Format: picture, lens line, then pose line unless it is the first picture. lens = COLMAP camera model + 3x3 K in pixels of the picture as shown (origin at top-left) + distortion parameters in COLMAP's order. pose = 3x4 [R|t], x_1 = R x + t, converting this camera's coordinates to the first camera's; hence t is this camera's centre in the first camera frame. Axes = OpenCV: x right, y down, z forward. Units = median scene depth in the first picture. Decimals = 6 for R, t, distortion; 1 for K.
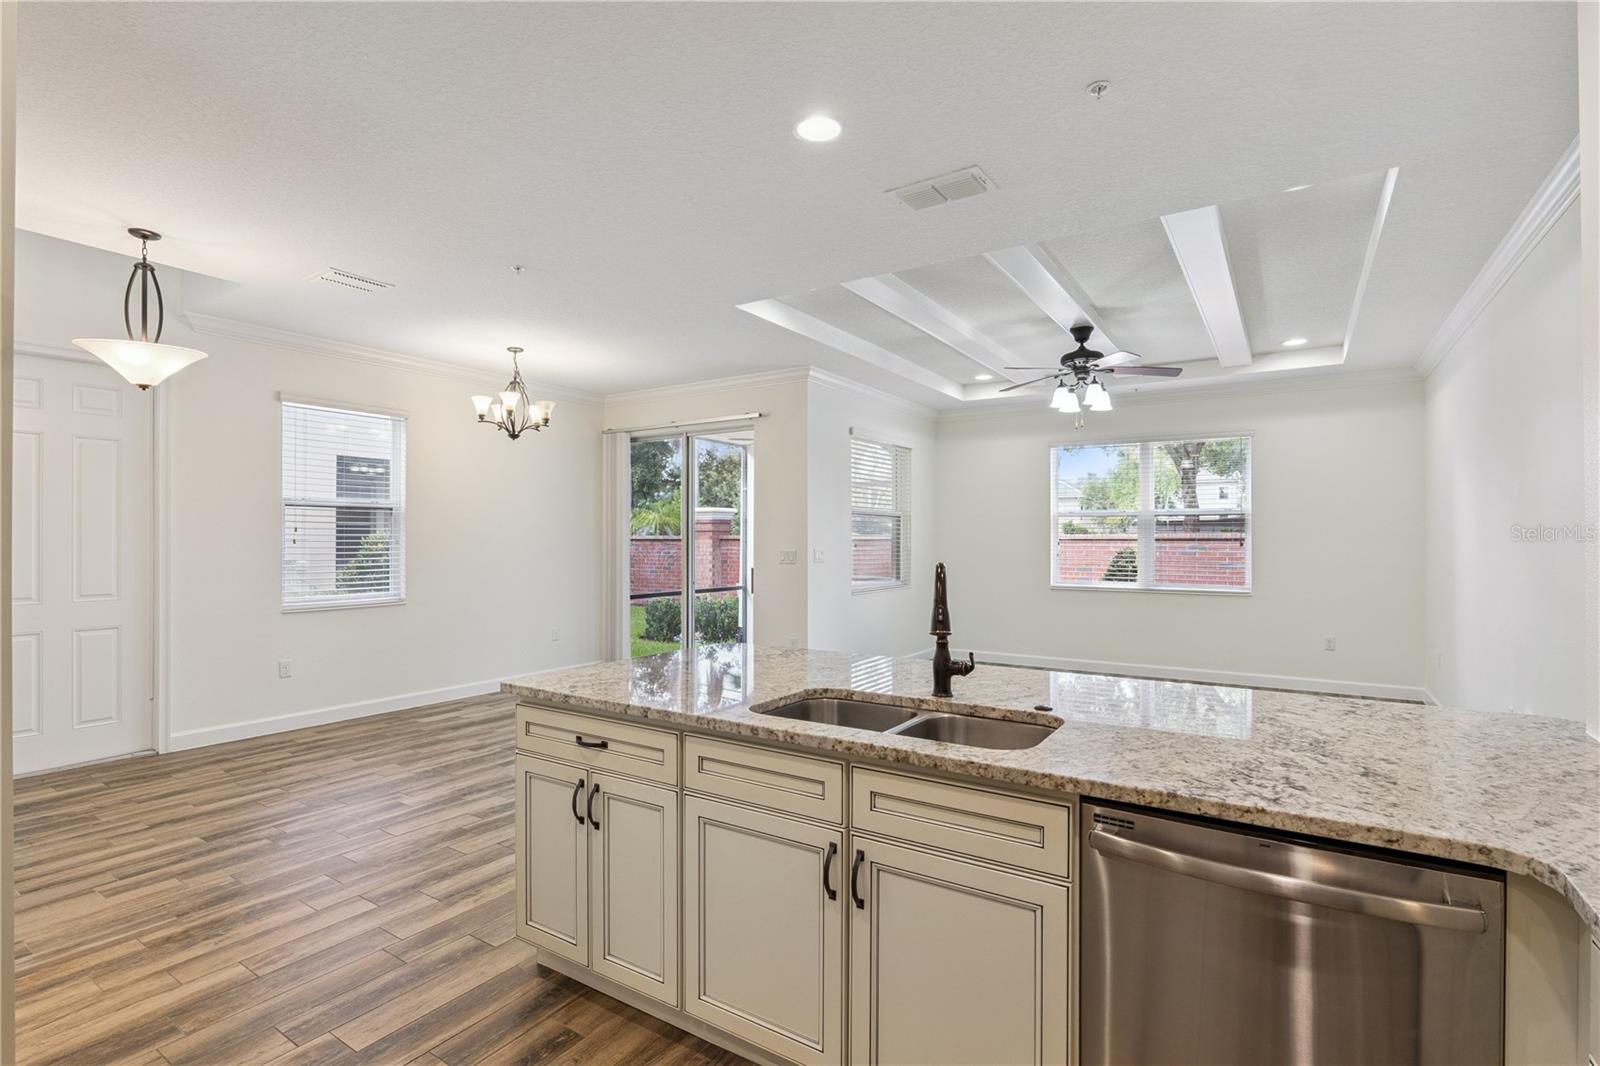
lens RADIAL K [[756.1, 0, 803.9], [0, 756.1, 536.4], [0, 0, 1]] dist [-0.015974, 0.005307]
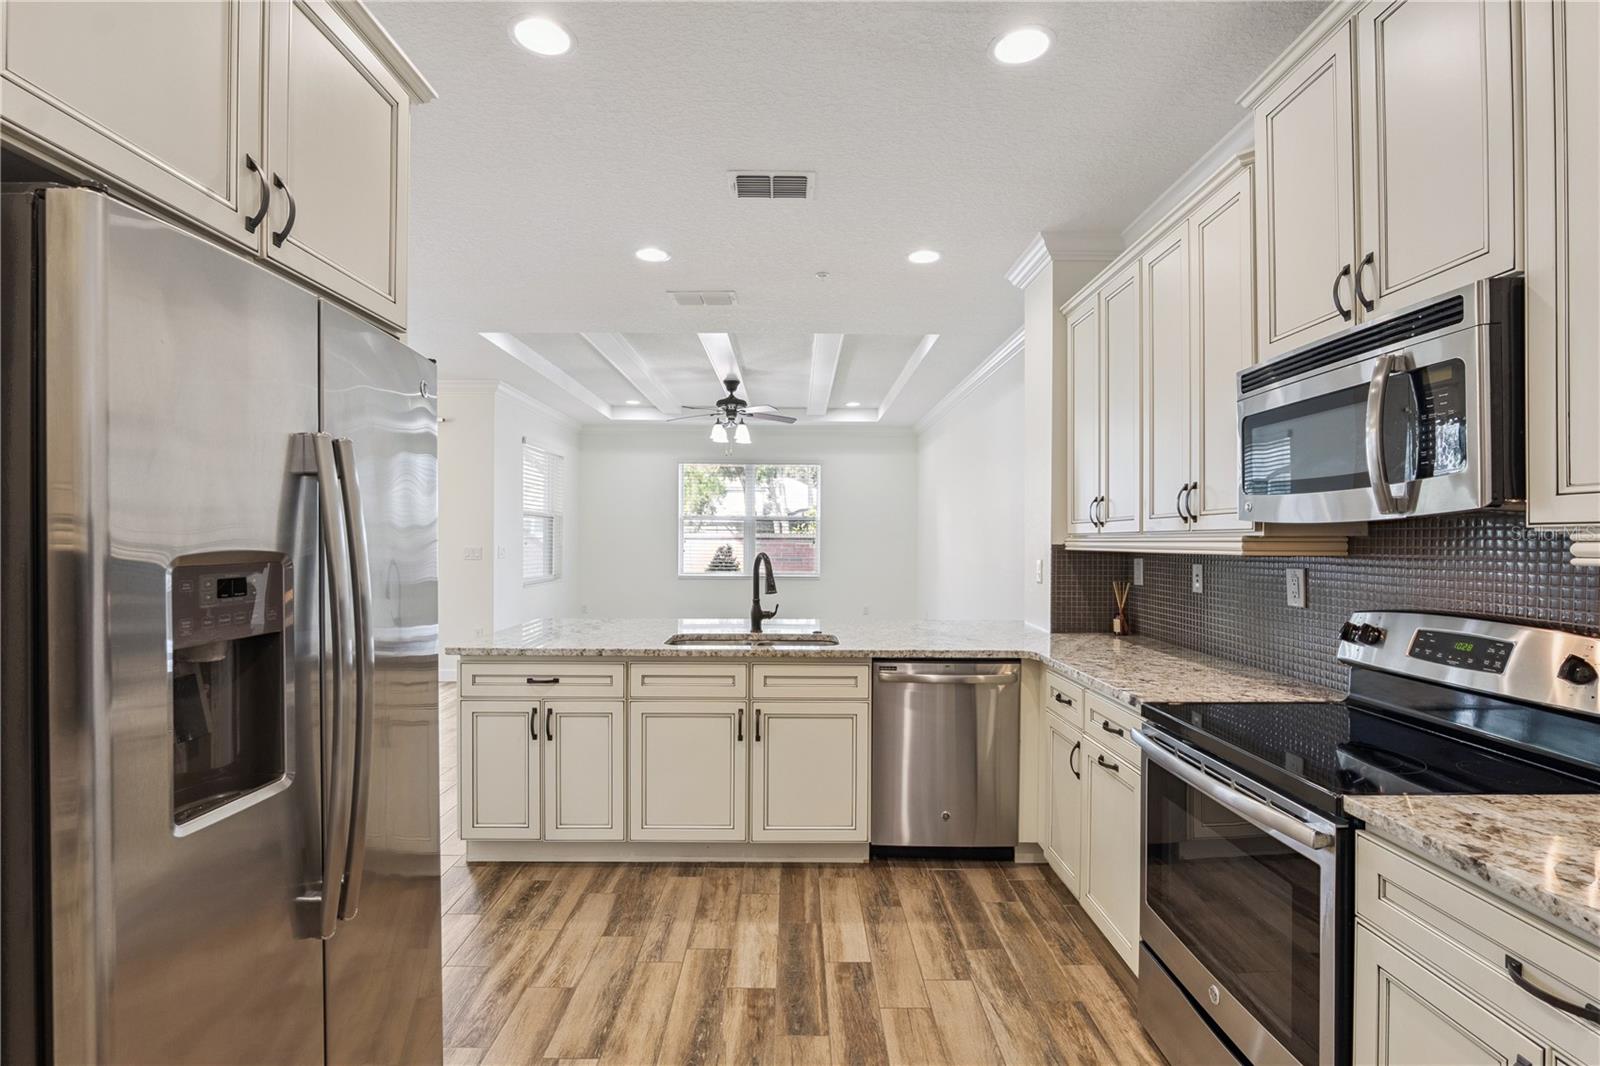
lens RADIAL K [[756.1, 0, 789.1], [0, 756.1, 536.8], [0, 0, 1]] dist [-0.015974, 0.005307]
pose [[0.837572, 0.004432, 0.546309, -0.650291], [-0.006167, 0.999980, 0.001342, -0.003127], [-0.546292, -0.004493, 0.837583, -0.430532]]
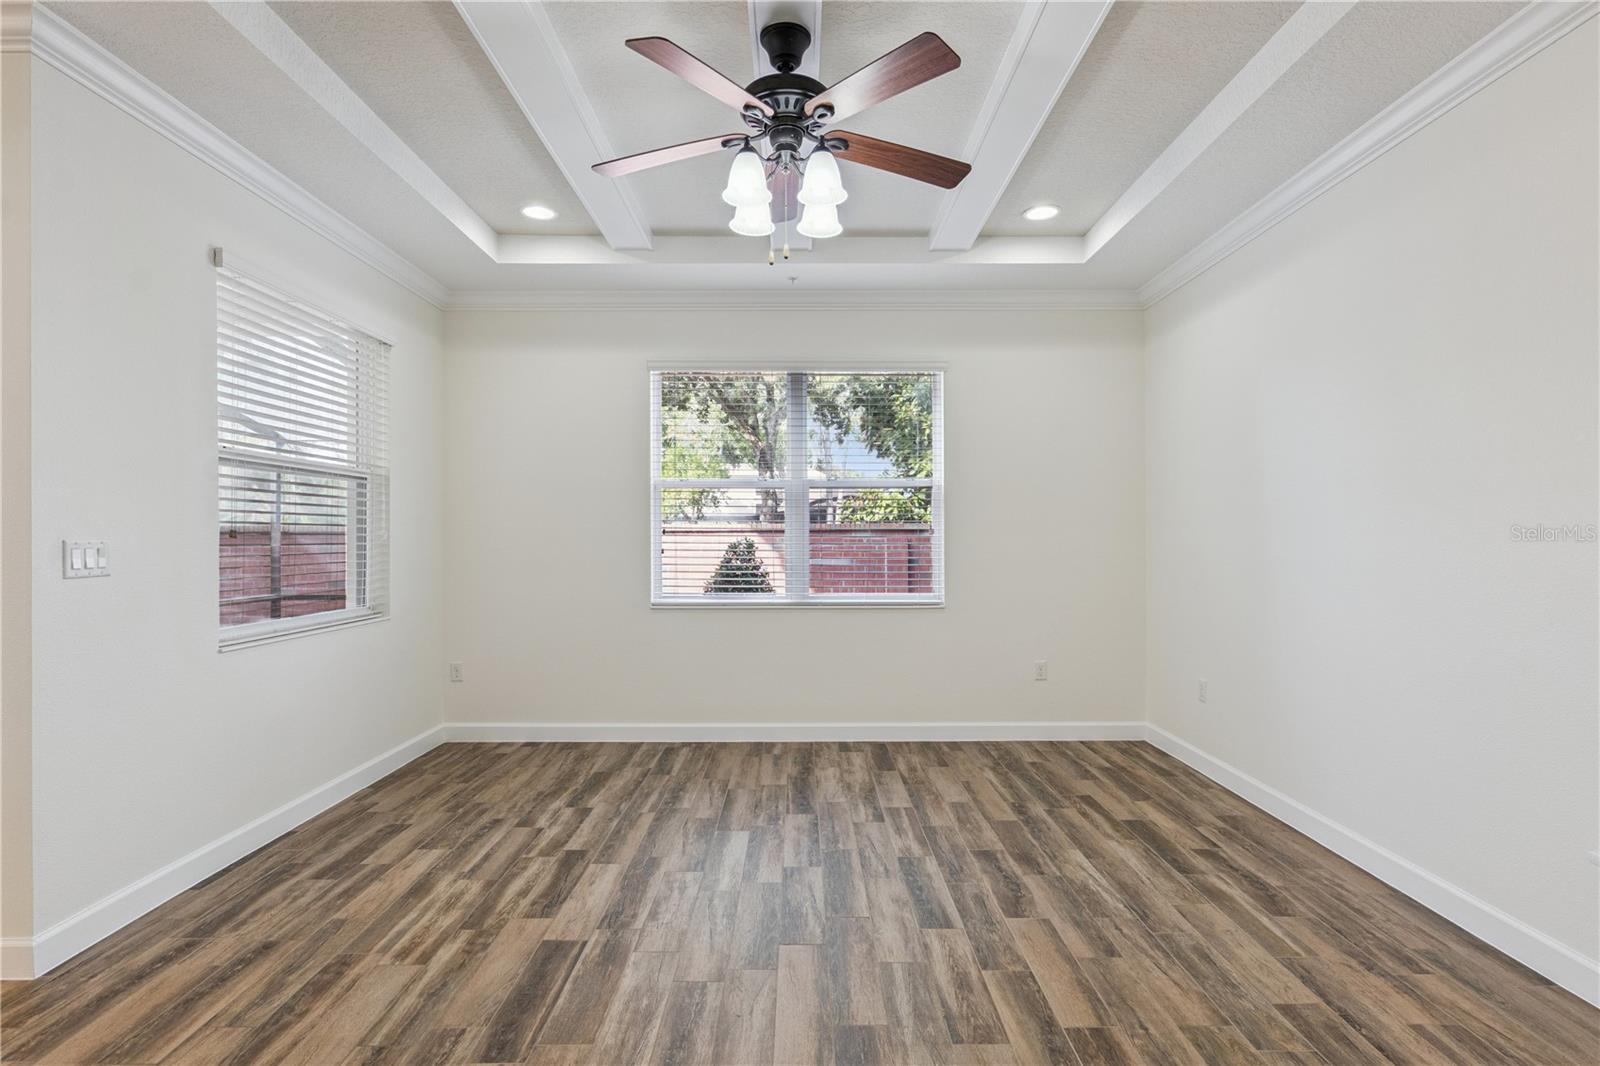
lens RADIAL K [[775.3, 0, 788.4], [0, 775.3, 540.4], [0, 0, 1]] dist [0.001494, 0.000060]
pose [[0.836795, -0.002988, 0.547507, 0.276577], [0.000895, 0.999991, 0.004090, 0.045170], [-0.547515, -0.002932, 0.836791, 1.432161]]
